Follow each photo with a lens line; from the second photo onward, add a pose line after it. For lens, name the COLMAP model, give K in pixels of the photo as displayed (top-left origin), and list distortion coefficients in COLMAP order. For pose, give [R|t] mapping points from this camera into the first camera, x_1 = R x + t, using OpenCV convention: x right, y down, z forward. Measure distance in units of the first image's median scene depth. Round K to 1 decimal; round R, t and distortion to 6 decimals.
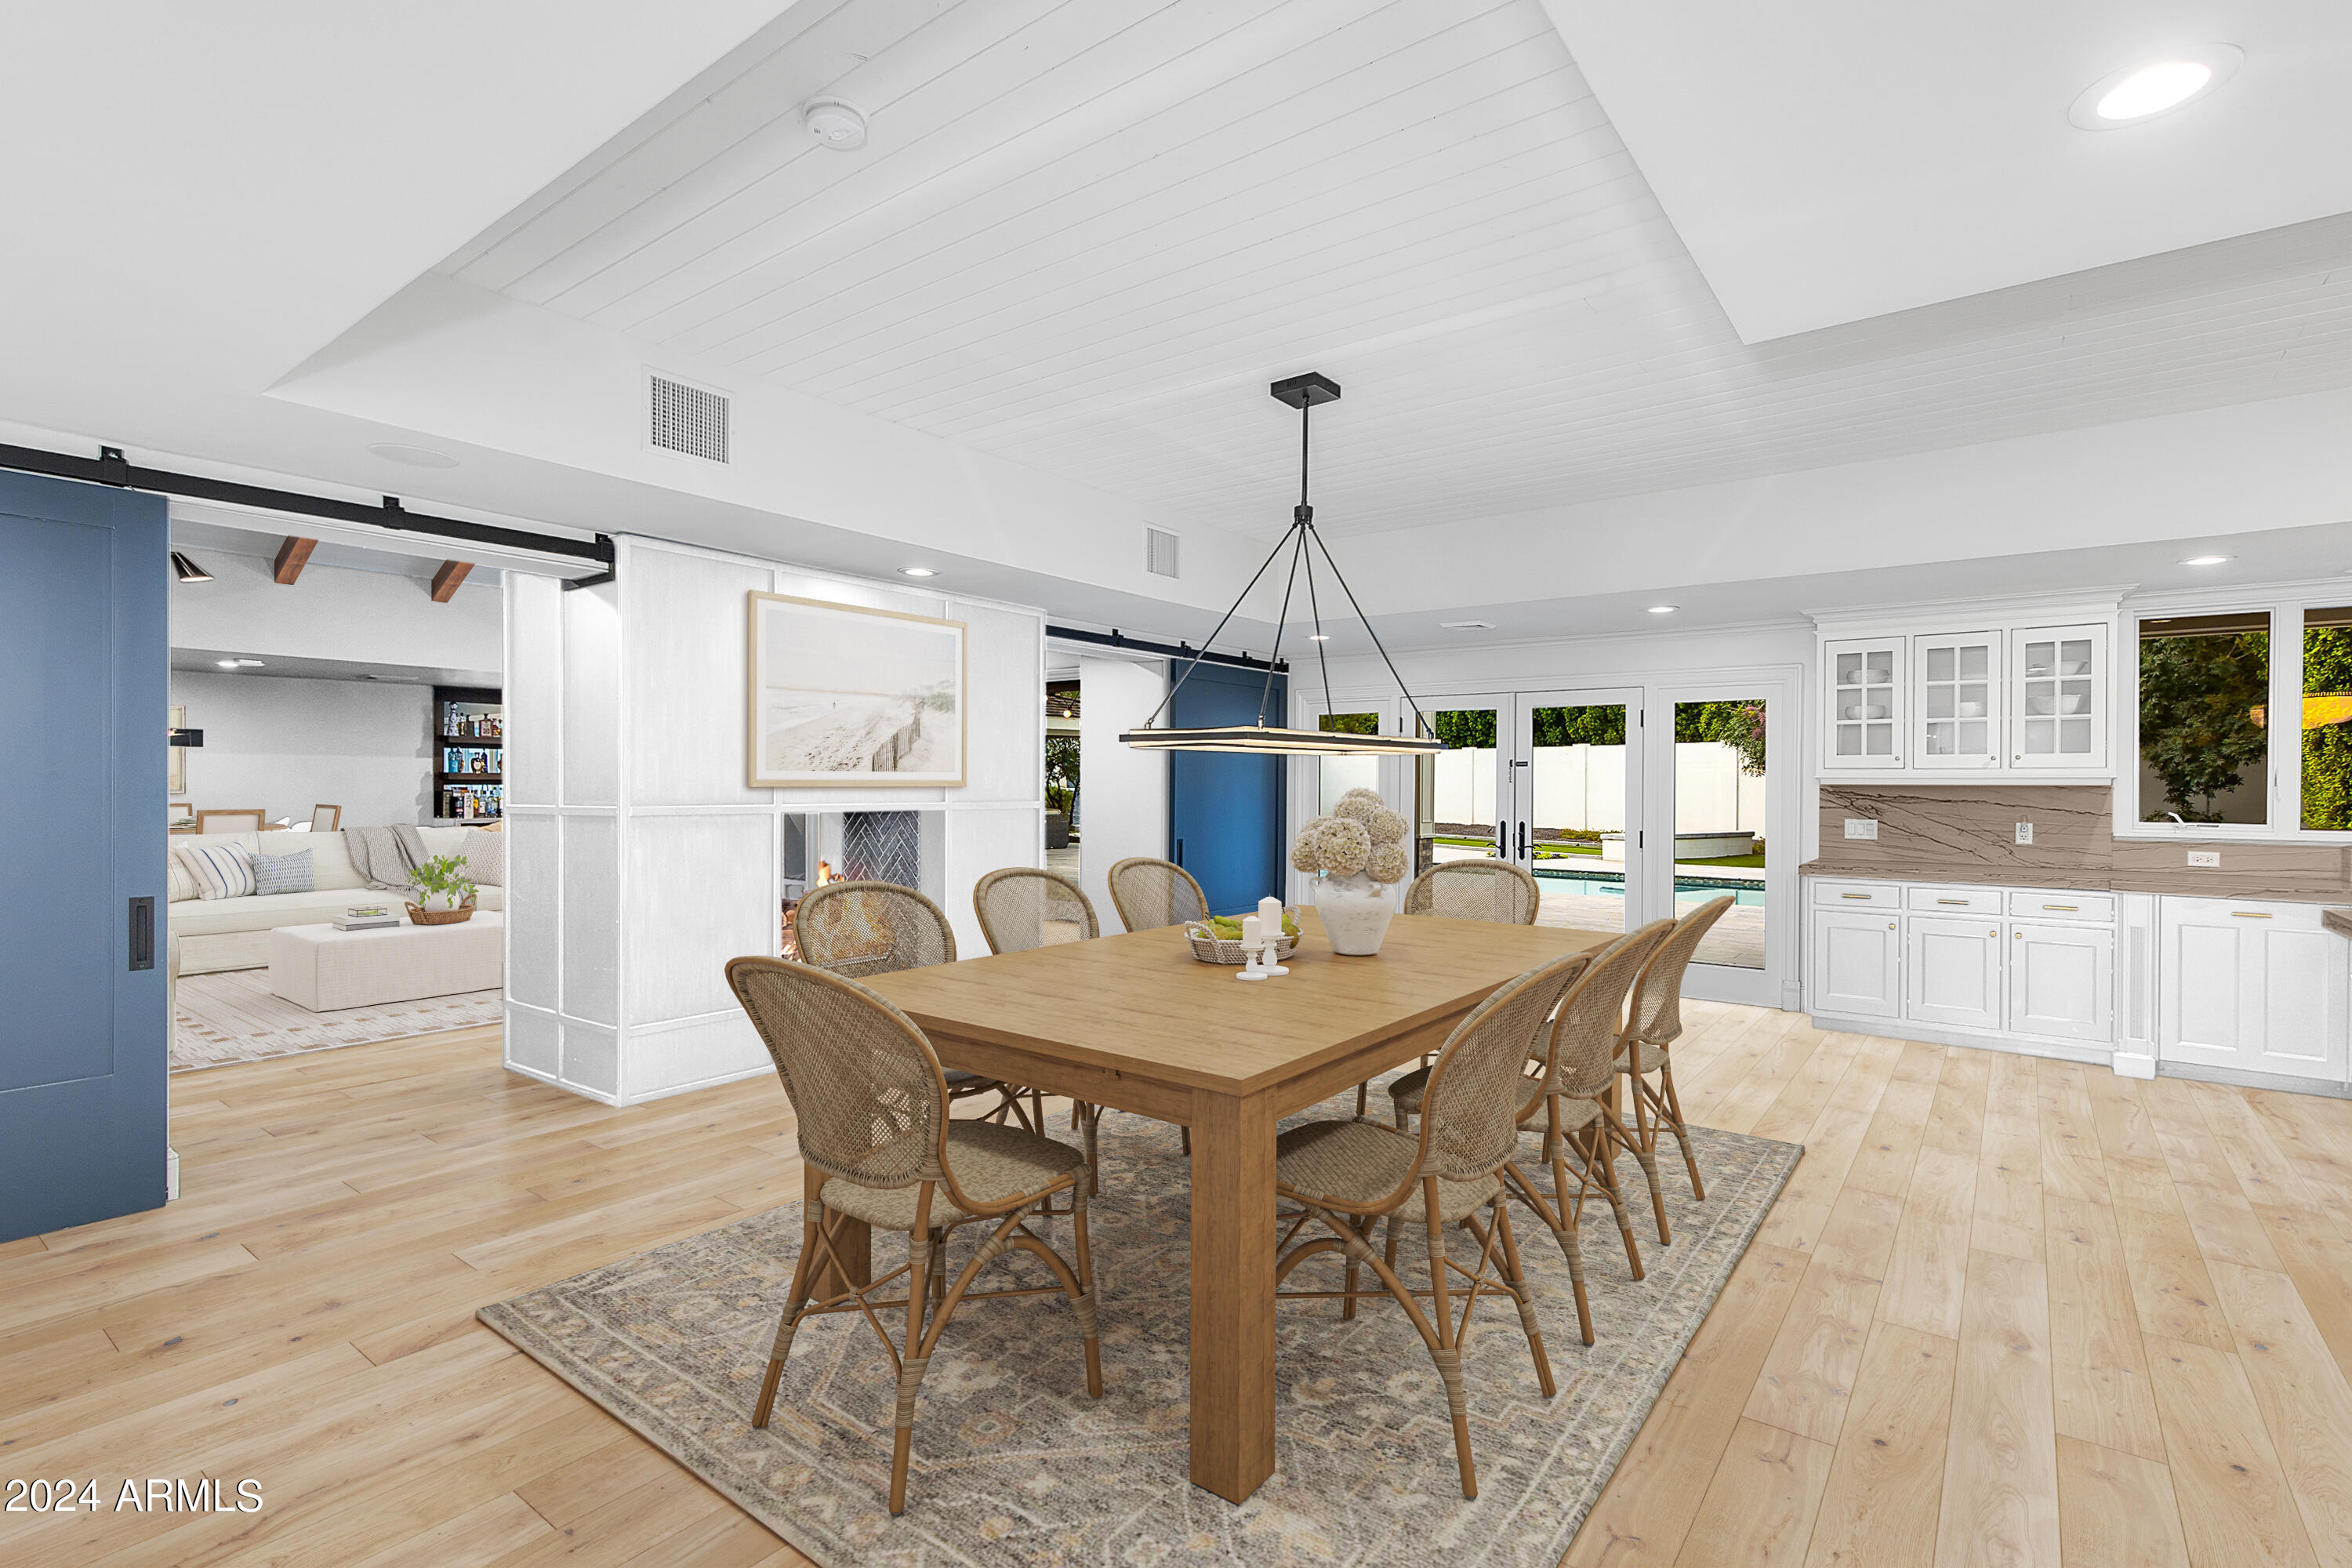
lens RADIAL K [[1092.0, 0, 1174.1], [0, 1092.0, 784.2], [0, 0, 1]] dist [-0.002972, -0.000321]
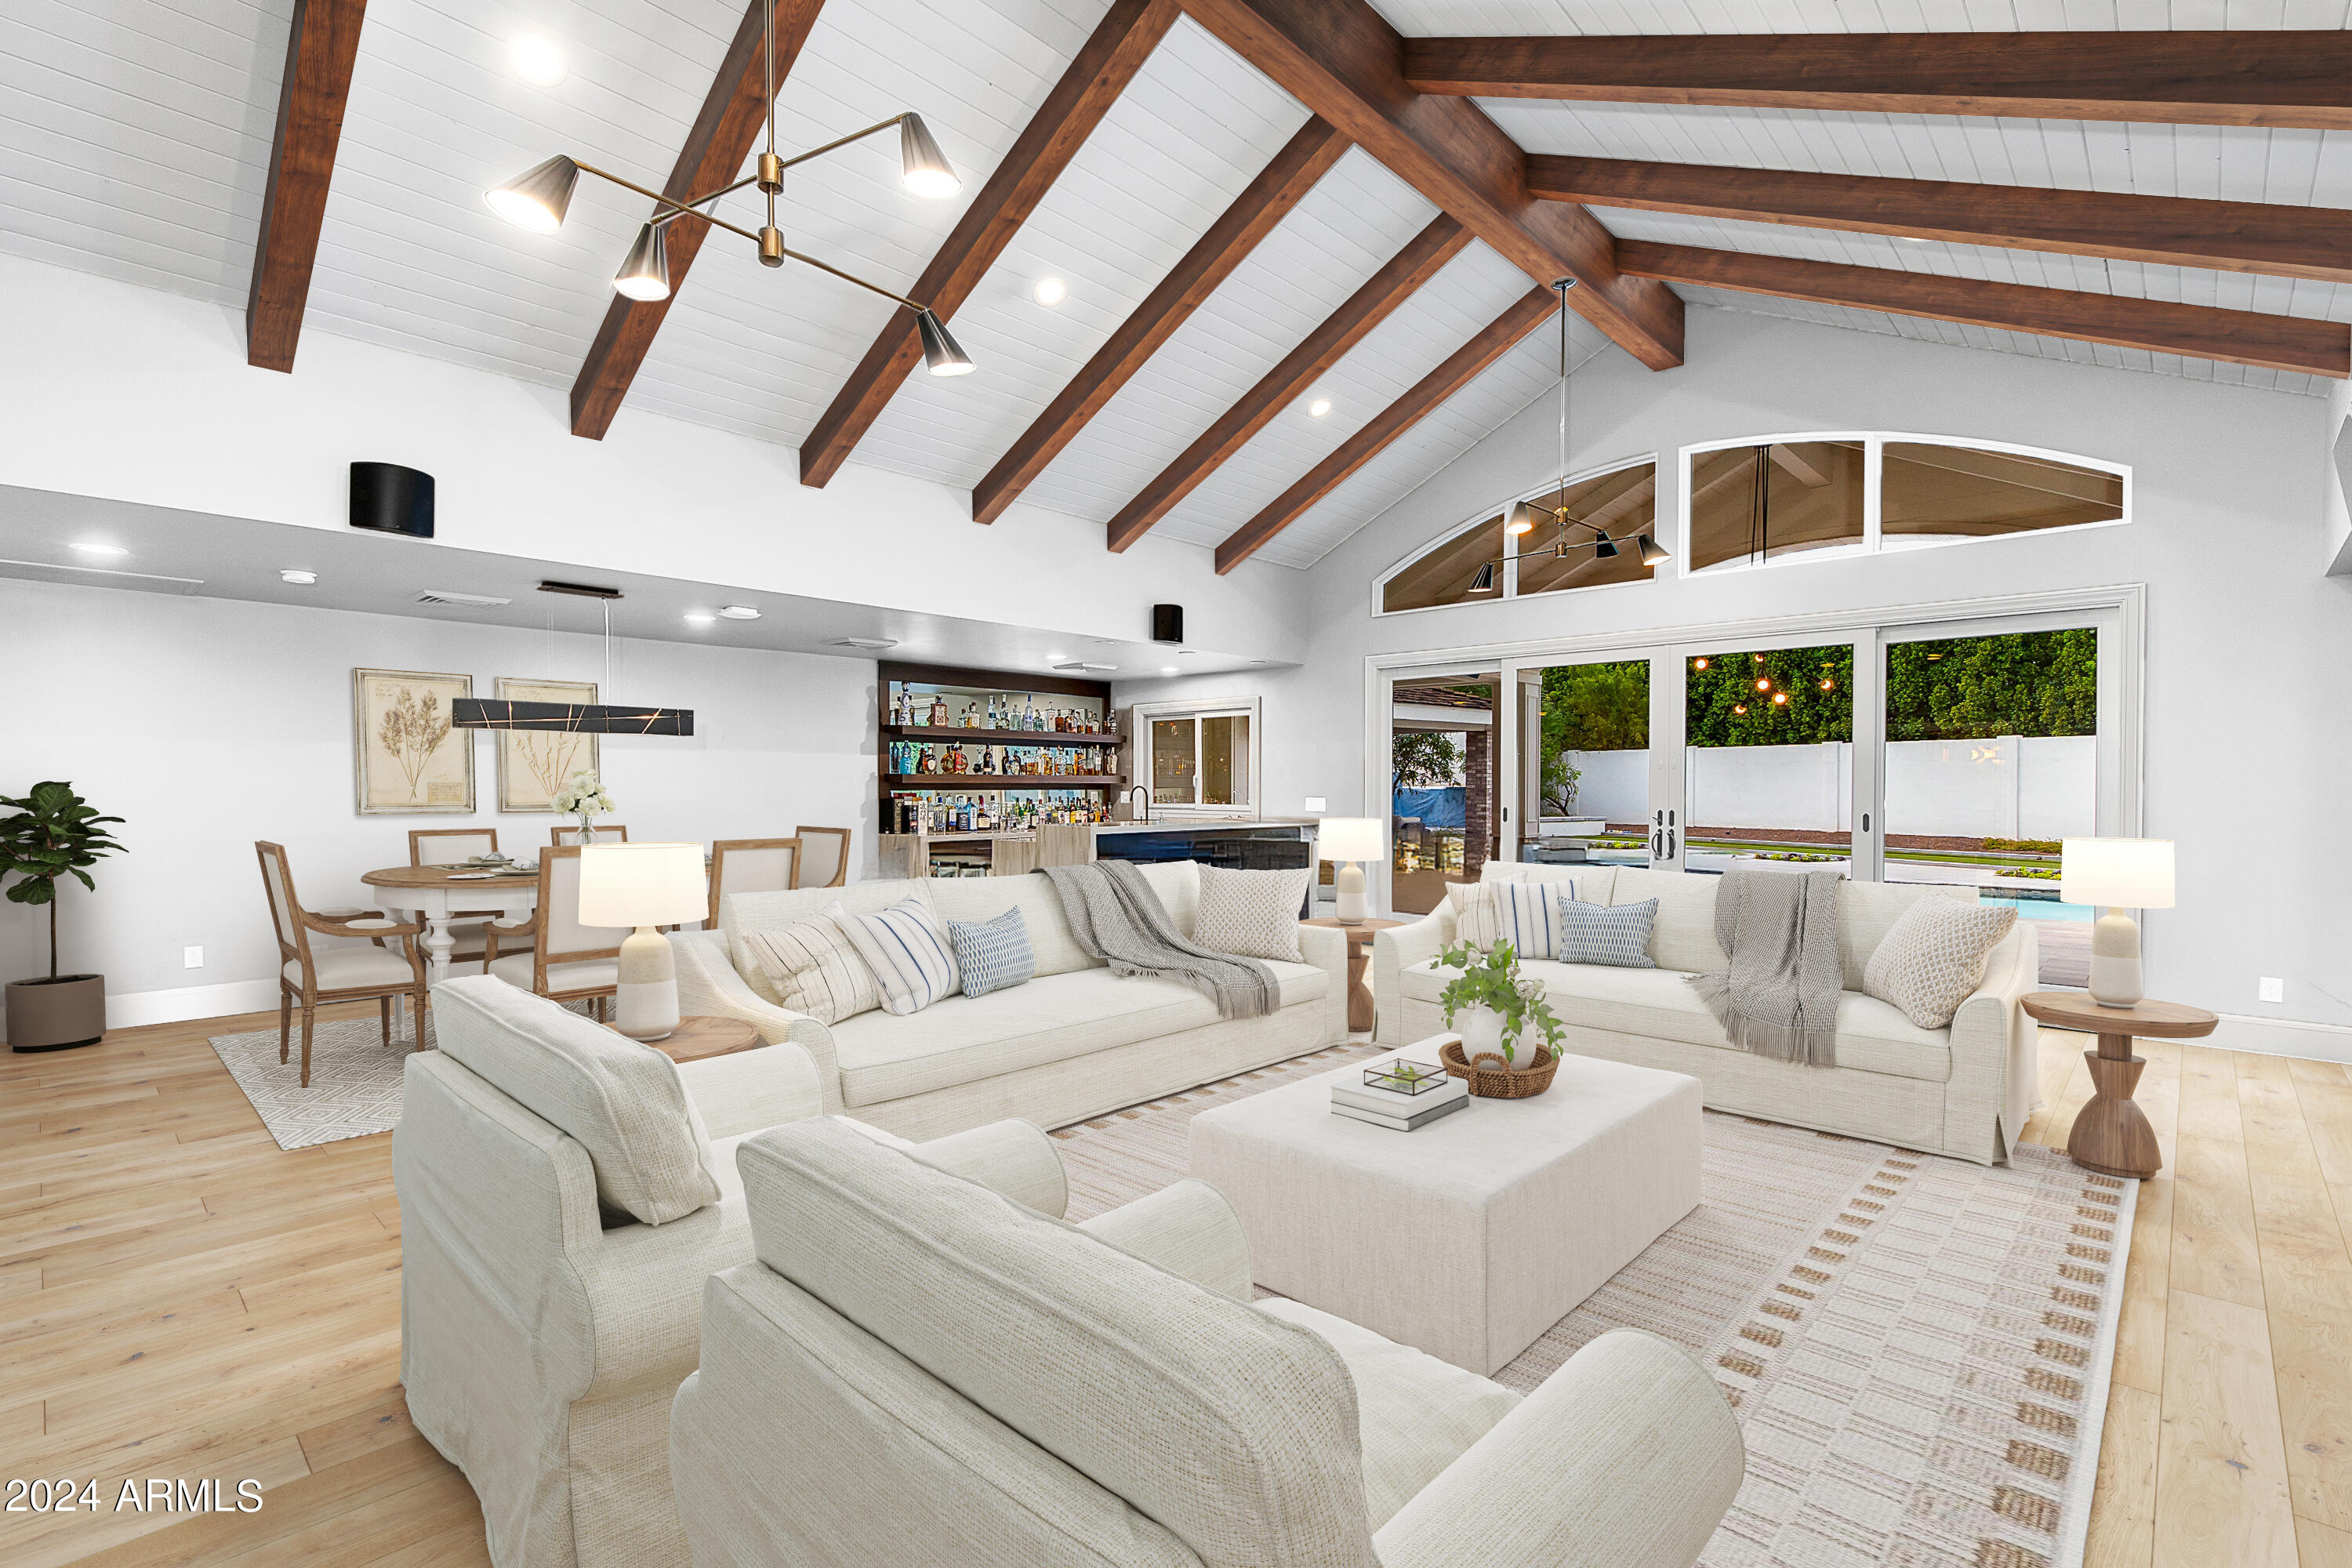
lens RADIAL K [[1071.1, 0, 1180.4], [0, 1071.1, 789.3], [0, 0, 1]] dist [0.000720, 0.000017]
pose [[0.994666, -0.002380, -0.103123, -0.395138], [0.002720, 0.999991, 0.003161, -0.001862], [0.103114, -0.003425, 0.994664, 0.281208]]
